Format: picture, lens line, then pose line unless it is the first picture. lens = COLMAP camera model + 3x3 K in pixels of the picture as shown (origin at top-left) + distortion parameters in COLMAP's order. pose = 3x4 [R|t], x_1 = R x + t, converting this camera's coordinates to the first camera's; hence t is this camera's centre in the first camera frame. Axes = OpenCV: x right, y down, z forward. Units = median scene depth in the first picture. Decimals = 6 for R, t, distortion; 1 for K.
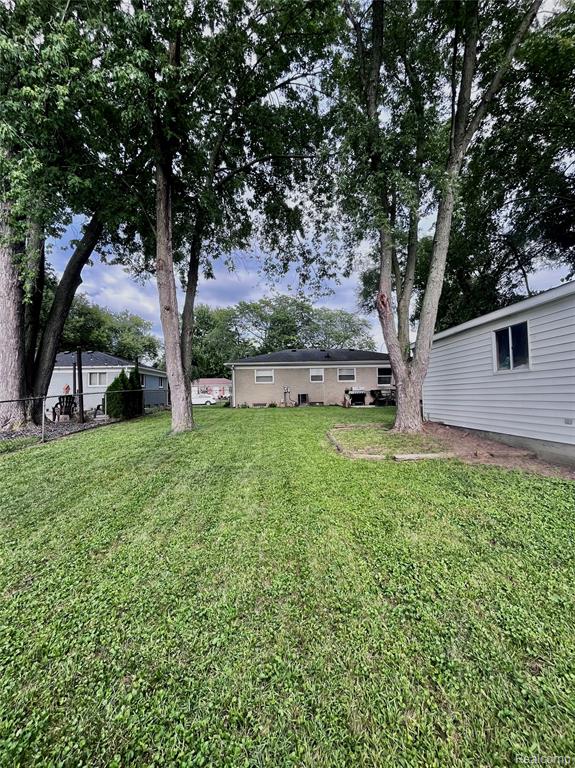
lens RADIAL K [[327.6, 0, 283.7], [0, 327.6, 382.7], [0, 0, 1]] dist [-0.001599, -0.000288]
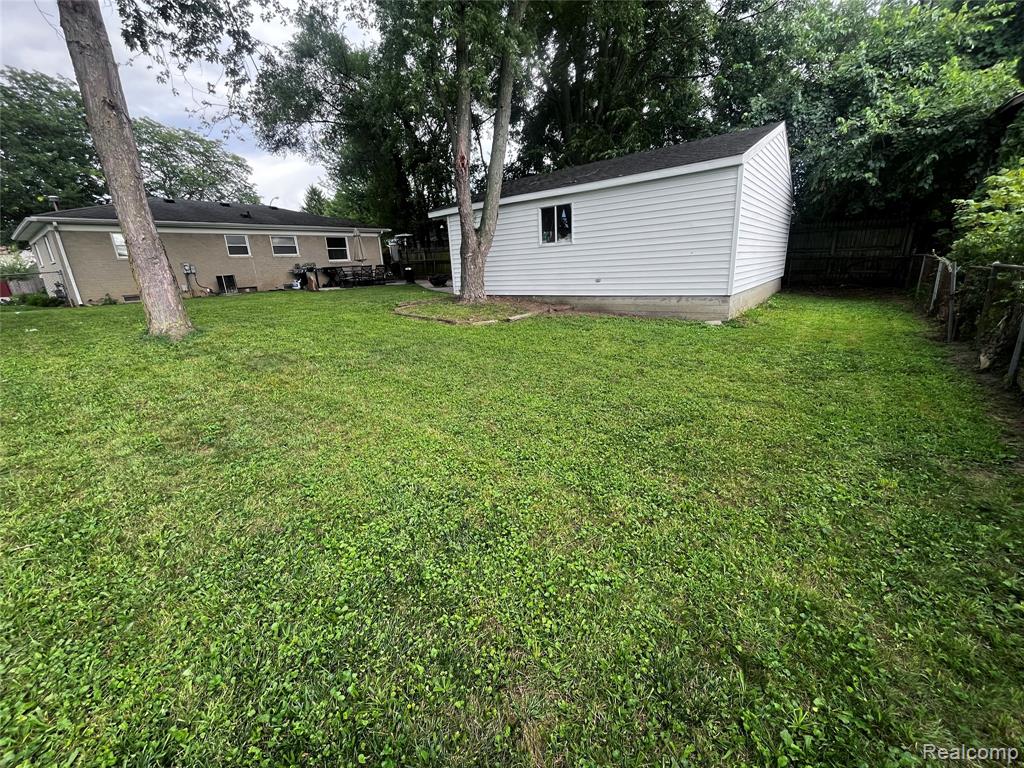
lens RADIAL K [[419.3, 0, 508.7], [0, 419.3, 388.5], [0, 0, 1]] dist [-0.002175, -0.000267]
pose [[0.657771, -0.224608, 0.718950, -0.661999], [0.004163, 0.955573, 0.294724, 0.018951], [-0.753206, -0.190868, 0.629484, 0.006752]]
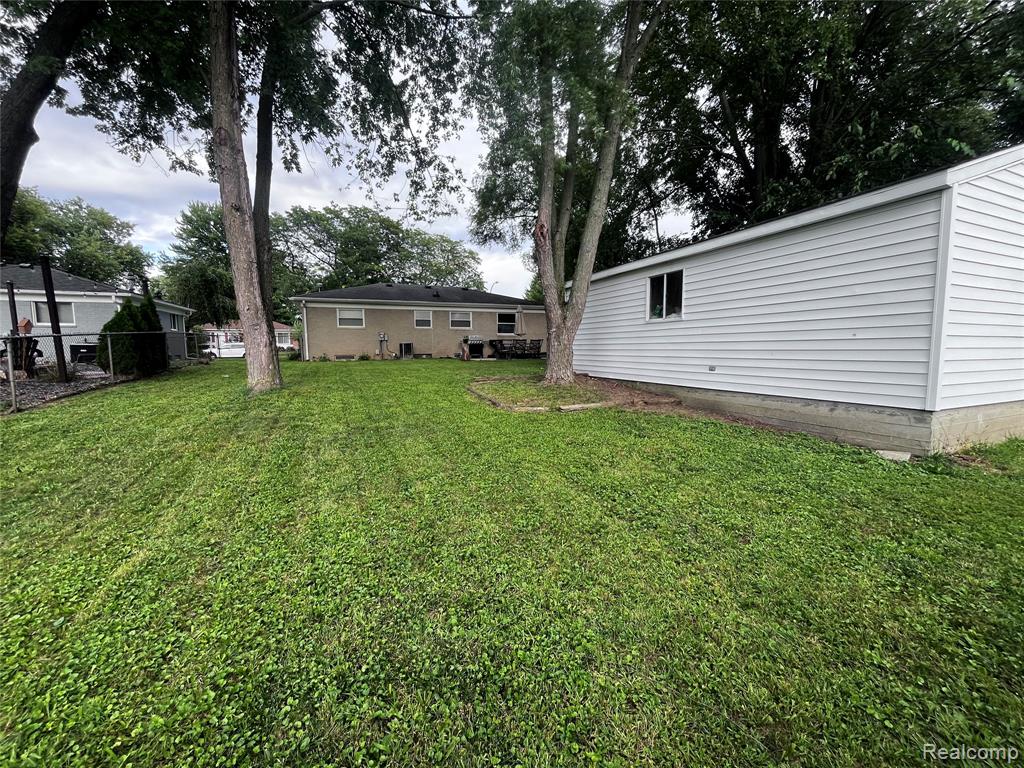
lens RADIAL K [[419.3, 0, 508.5], [0, 419.3, 385.5], [0, 0, 1]] dist [-0.002175, -0.000267]
pose [[0.938105, -0.018077, 0.345879, -0.174227], [-0.026036, 0.992131, 0.122466, 0.017744], [-0.345371, -0.123891, 0.930253, -0.040967]]
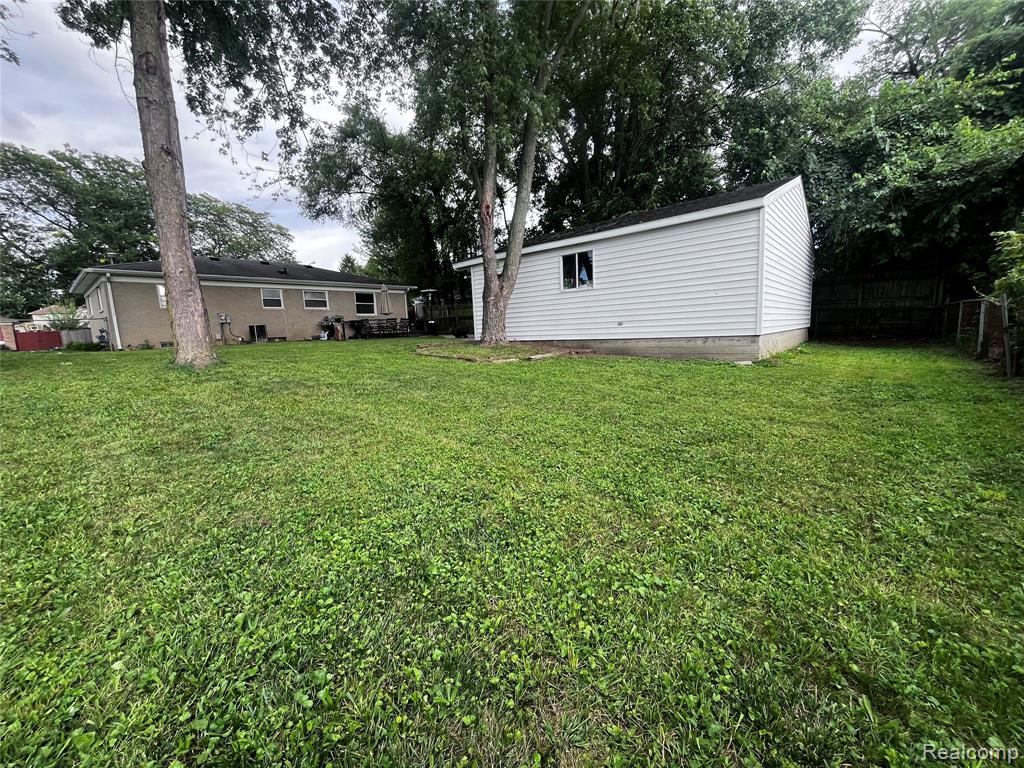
lens RADIAL K [[419.3, 0, 508.4], [0, 419.3, 387.7], [0, 0, 1]] dist [-0.002175, -0.000267]
pose [[0.692586, -0.106789, 0.713387, -0.647326], [-0.002552, 0.988612, 0.150466, 0.091255], [-0.721331, -0.106031, 0.684426, 0.026943]]
